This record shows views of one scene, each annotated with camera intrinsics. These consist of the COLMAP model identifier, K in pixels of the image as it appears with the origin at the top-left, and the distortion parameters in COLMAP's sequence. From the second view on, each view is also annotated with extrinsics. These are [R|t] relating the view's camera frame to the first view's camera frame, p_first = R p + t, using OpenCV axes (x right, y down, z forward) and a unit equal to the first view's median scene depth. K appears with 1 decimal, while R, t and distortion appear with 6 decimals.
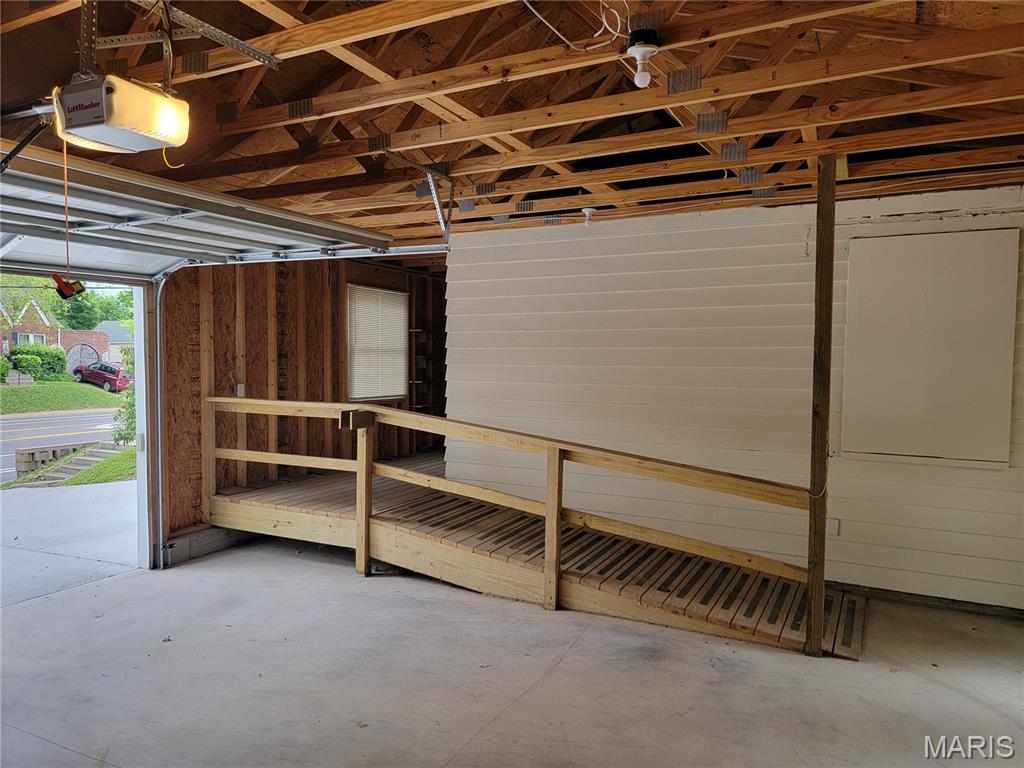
lens RADIAL K [[705.0, 0, 511.0], [0, 705.0, 386.8], [0, 0, 1]] dist [0.049902, -0.030905]
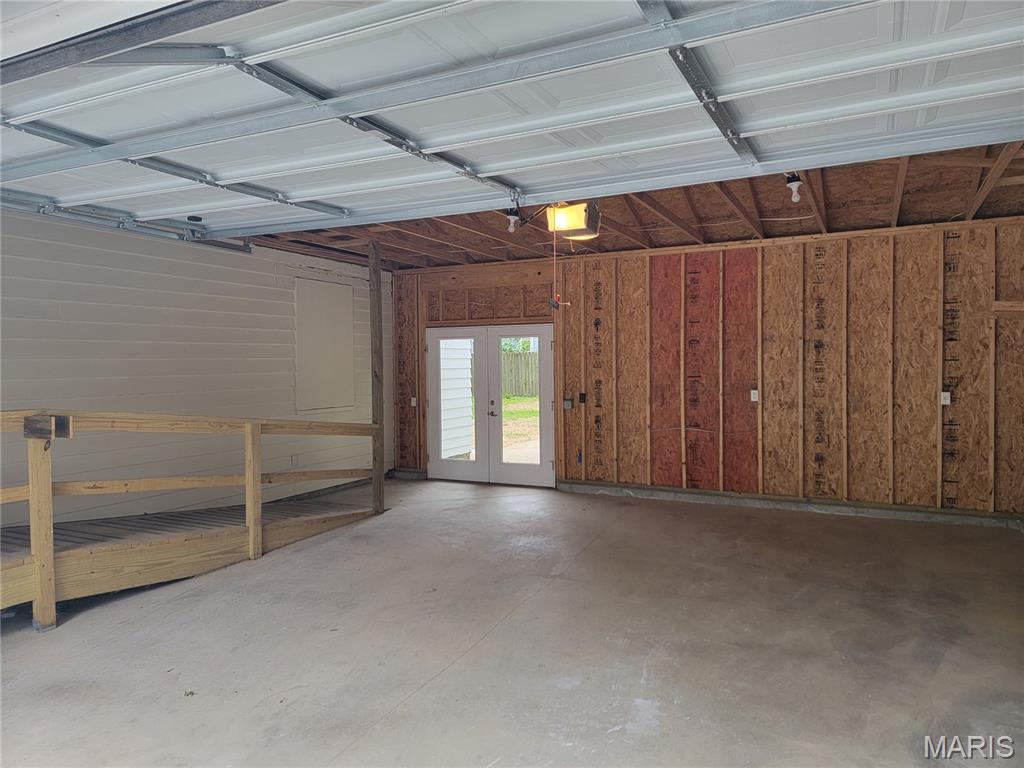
lens RADIAL K [[705.0, 0, 511.0], [0, 705.0, 381.8], [0, 0, 1]] dist [0.049902, -0.030905]
pose [[-0.012507, -0.035224, 0.999301, -1.162218], [0.052806, 0.997962, 0.035838, -0.006857], [-0.998526, 0.053217, -0.010621, 0.569562]]
